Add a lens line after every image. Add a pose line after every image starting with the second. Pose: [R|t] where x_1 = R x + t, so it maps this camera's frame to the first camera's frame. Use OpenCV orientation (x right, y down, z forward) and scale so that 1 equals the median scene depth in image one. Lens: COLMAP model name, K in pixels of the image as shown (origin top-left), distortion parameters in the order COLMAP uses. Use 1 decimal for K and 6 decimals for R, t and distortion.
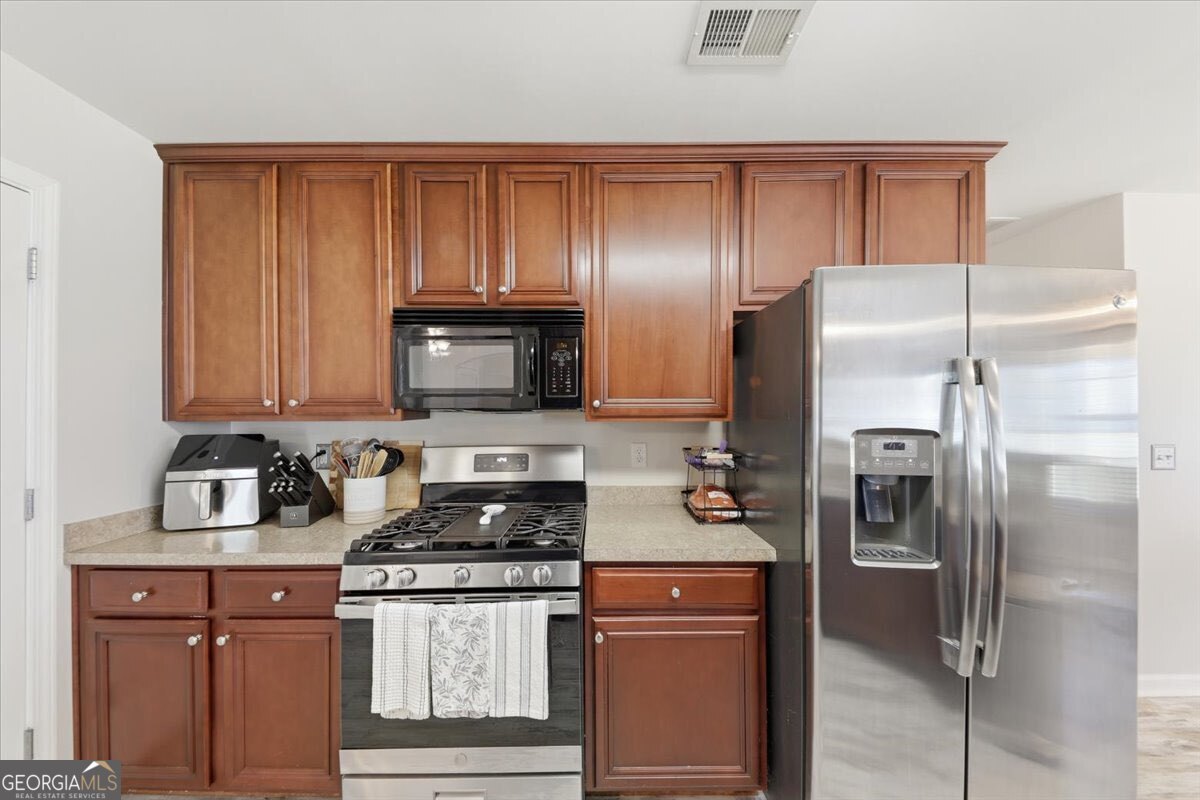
lens RADIAL K [[418.1, 0, 606.7], [0, 418.1, 406.9], [0, 0, 1]] dist [-0.002704, -0.002287]
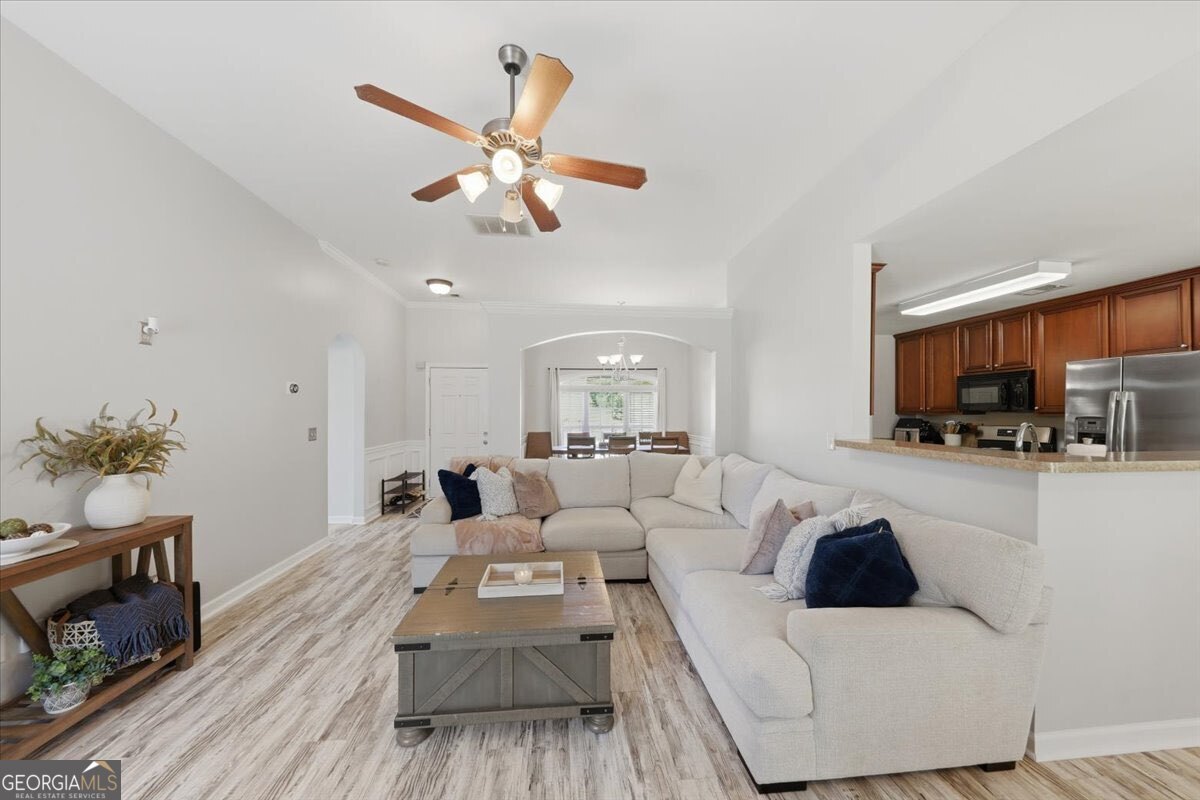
lens RADIAL K [[418.1, 0, 600.8], [0, 418.1, 407.8], [0, 0, 1]] dist [-0.002704, -0.002287]
pose [[0.089345, -0.004950, -0.995988, 2.174007], [-0.006733, 0.999962, -0.005574, 0.020616], [0.995978, 0.007204, 0.089309, -1.755235]]
